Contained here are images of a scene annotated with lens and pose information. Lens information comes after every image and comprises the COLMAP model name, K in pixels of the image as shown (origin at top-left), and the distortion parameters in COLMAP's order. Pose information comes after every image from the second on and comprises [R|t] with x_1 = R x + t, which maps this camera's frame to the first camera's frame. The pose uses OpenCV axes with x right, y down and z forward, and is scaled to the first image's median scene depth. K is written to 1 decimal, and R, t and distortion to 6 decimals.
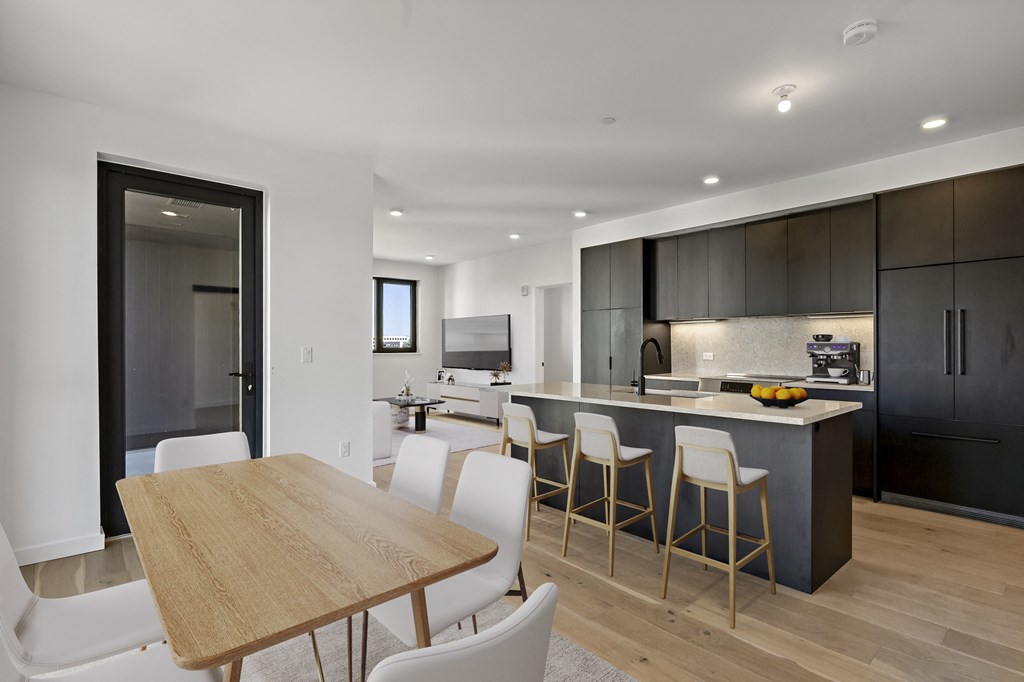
lens RADIAL K [[492.2, 0, 512.4], [0, 492.2, 343.5], [0, 0, 1]] dist [-0.008955, 0.002007]
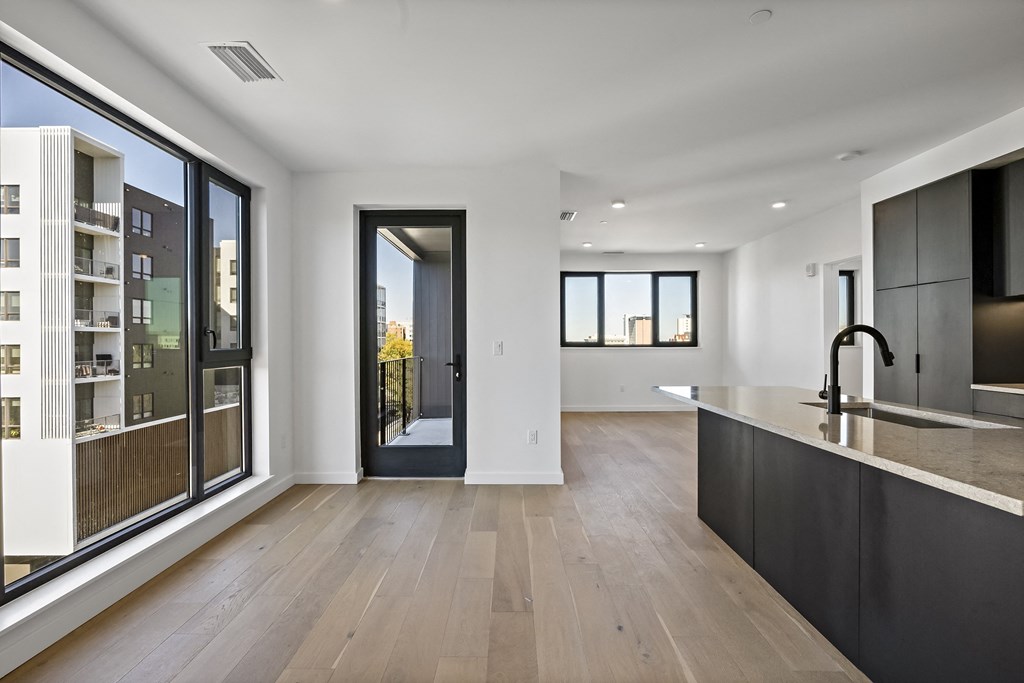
lens RADIAL K [[468.2, 0, 512.9], [0, 468.2, 339.8], [0, 0, 1]] dist [-0.011704, 0.003864]
pose [[0.750415, -0.005034, -0.660948, 0.301464], [0.006442, 0.999979, -0.000302, 0.004516], [0.660935, -0.004031, 0.750432, 0.214885]]
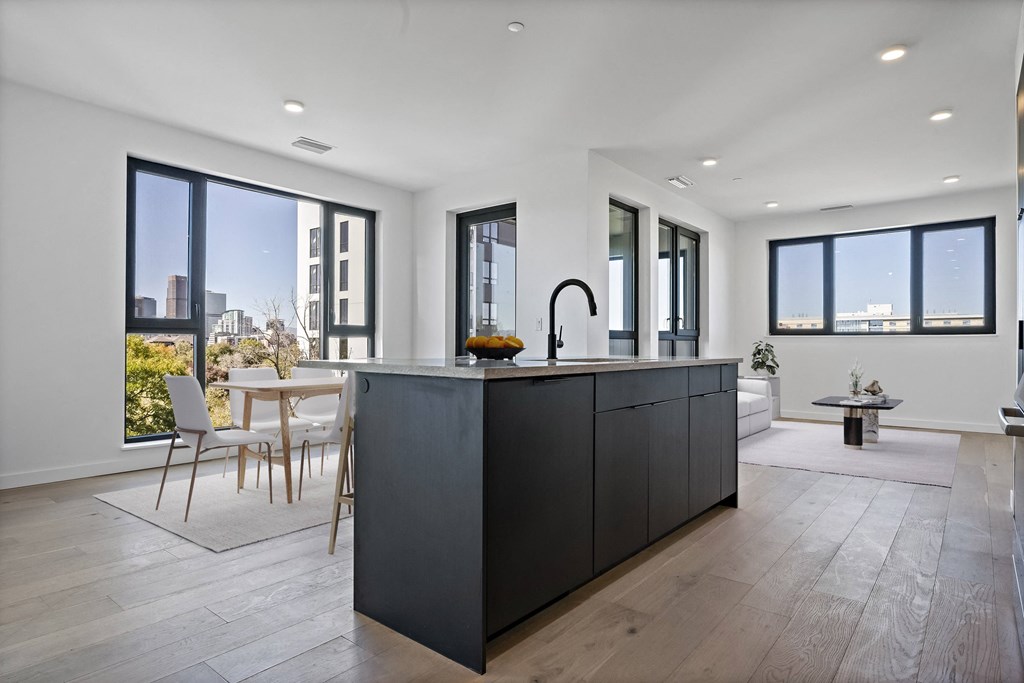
lens RADIAL K [[575.1, 0, 508.4], [0, 575.1, 347.0], [0, 0, 1]] dist [-0.001981, 0.001598]
pose [[0.159902, 0.002694, -0.987129, 0.943390], [-0.000714, 0.999996, 0.002614, 0.072662], [0.987133, 0.000287, 0.159904, 0.668393]]
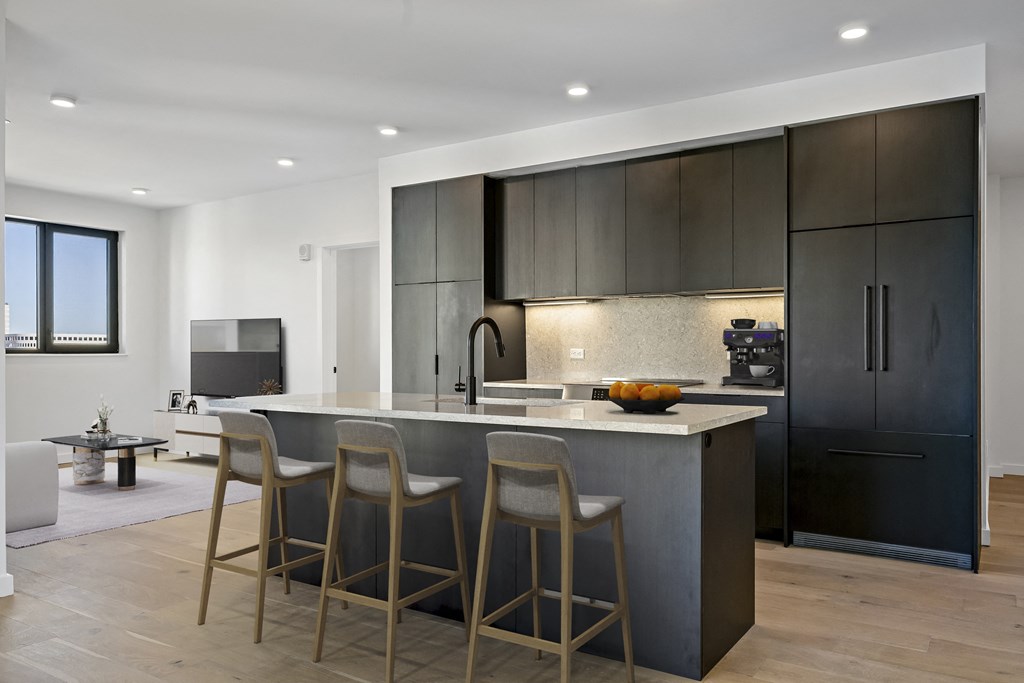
lens RADIAL K [[743.6, 0, 508.8], [0, 743.6, 350.6], [0, 0, 1]] dist [-0.001041, 0.006745]
pose [[0.963542, -0.001034, 0.267554, 0.040545], [-0.000238, 0.999989, 0.004722, 0.024001], [-0.267556, -0.004613, 0.963531, 0.035471]]
